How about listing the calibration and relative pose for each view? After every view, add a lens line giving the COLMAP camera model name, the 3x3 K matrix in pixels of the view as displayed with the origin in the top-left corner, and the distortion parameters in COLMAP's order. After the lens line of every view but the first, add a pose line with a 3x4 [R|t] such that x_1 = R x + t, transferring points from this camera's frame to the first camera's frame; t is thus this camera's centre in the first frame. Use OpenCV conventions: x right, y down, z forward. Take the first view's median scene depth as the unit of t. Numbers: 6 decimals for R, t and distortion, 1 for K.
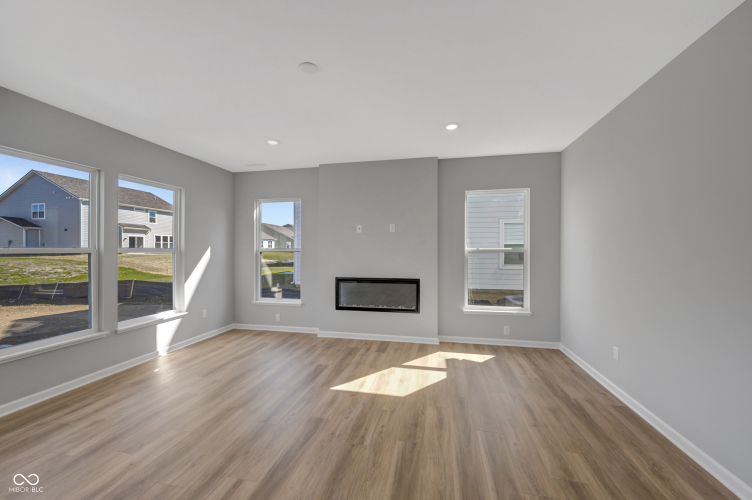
lens RADIAL K [[297.8, 0, 377.7], [0, 297.8, 250.4], [0, 0, 1]] dist [0.002559, -0.000632]
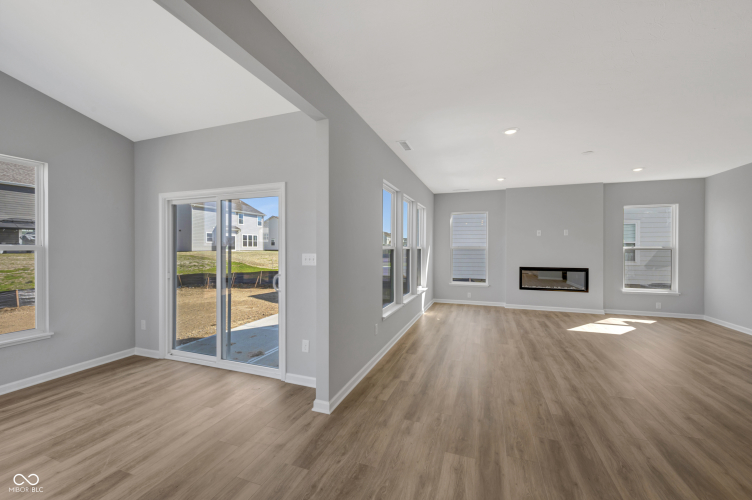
lens RADIAL K [[297.8, 0, 375.6], [0, 297.8, 248.1], [0, 0, 1]] dist [0.002559, -0.000632]
pose [[0.990967, 0.003446, -0.134064, -0.678197], [-0.003657, 0.999992, -0.001326, 0.004115], [0.134058, 0.001804, 0.990972, -0.551584]]
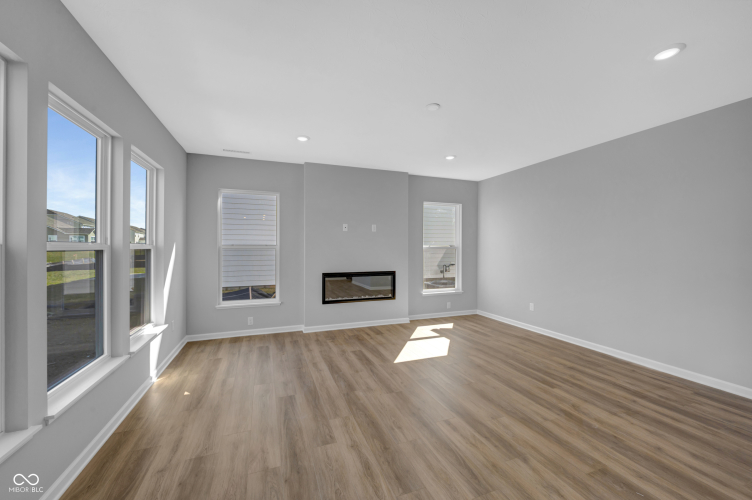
lens RADIAL K [[297.8, 0, 375.9], [0, 297.8, 248.6], [0, 0, 1]] dist [0.002559, -0.000632]
pose [[0.838033, 0.000022, 0.545620, -0.588859], [-0.001263, 0.999997, 0.001899, 0.001873], [-0.545619, -0.002280, 0.838030, 0.026012]]
